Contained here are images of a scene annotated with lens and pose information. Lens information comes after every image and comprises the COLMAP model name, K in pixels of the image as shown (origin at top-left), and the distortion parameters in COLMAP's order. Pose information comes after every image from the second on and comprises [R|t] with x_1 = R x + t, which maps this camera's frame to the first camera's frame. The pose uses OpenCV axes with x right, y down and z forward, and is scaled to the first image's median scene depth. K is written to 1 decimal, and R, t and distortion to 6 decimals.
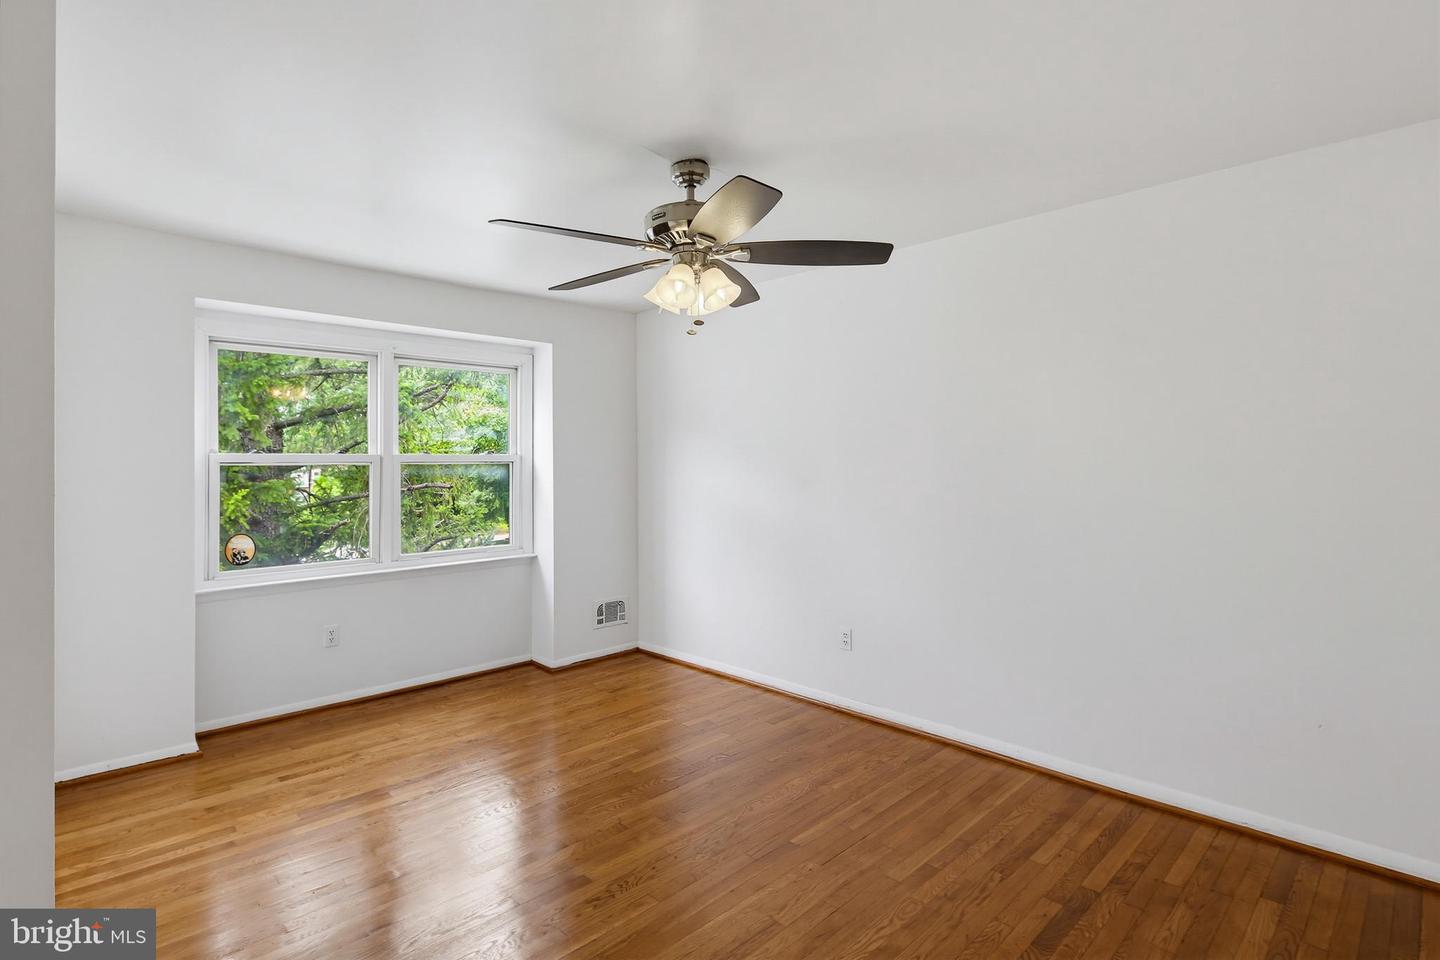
lens RADIAL K [[705.7, 0, 721.1], [0, 705.7, 467.2], [0, 0, 1]] dist [0.001776, -0.002467]
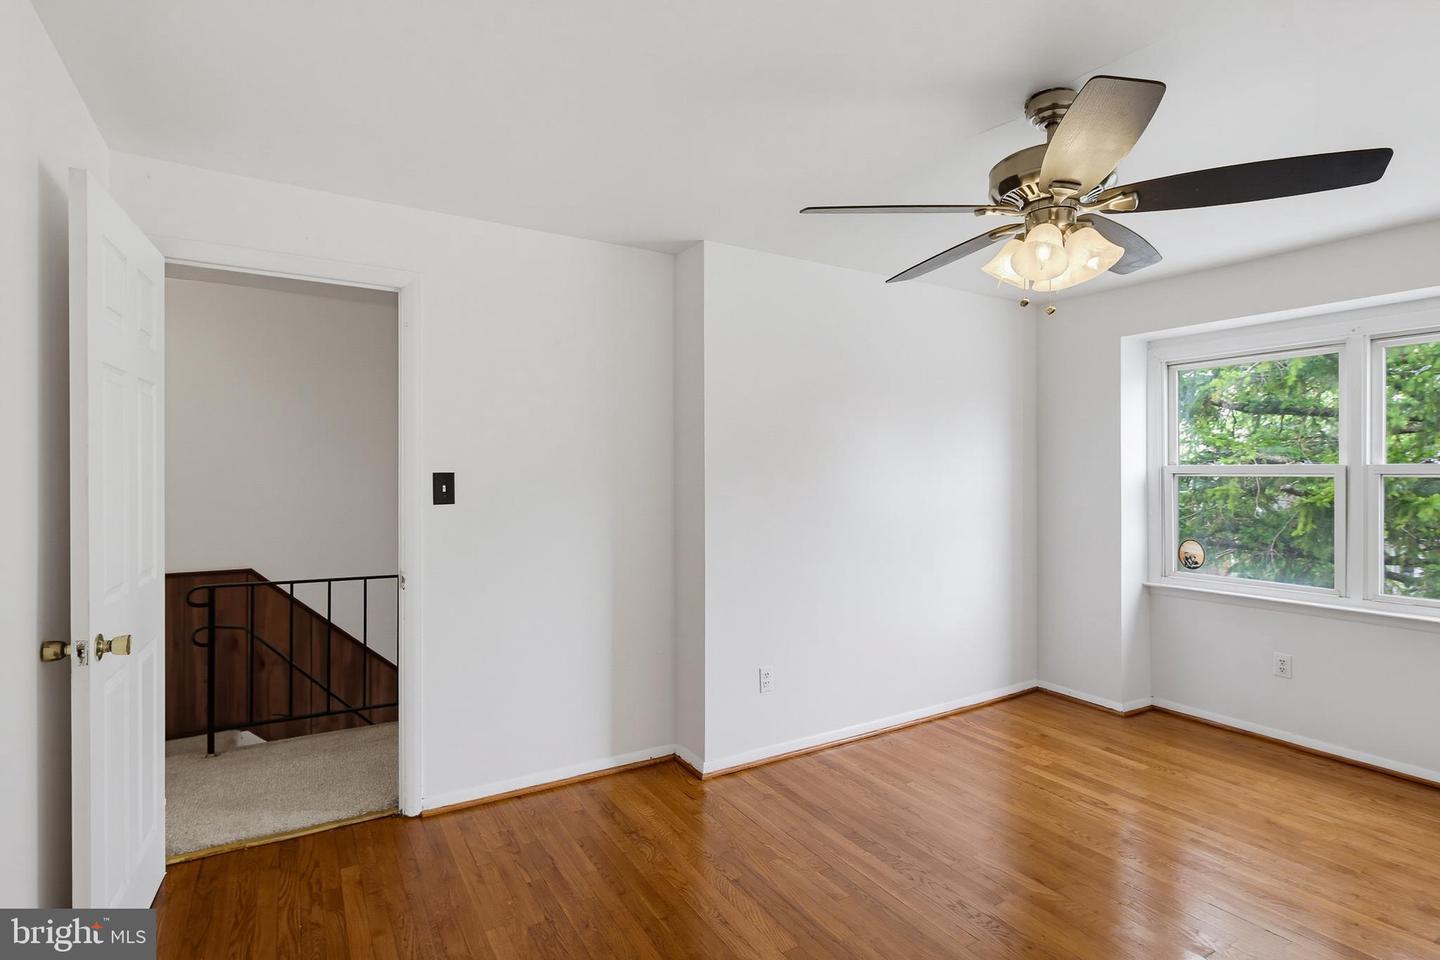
lens RADIAL K [[705.7, 0, 724.4], [0, 705.7, 469.1], [0, 0, 1]] dist [0.001776, -0.002467]
pose [[-0.212927, -0.004476, -0.977058, 0.544667], [-0.016148, 0.999869, -0.001061, -0.000509], [0.976935, 0.015551, -0.212972, 0.546419]]
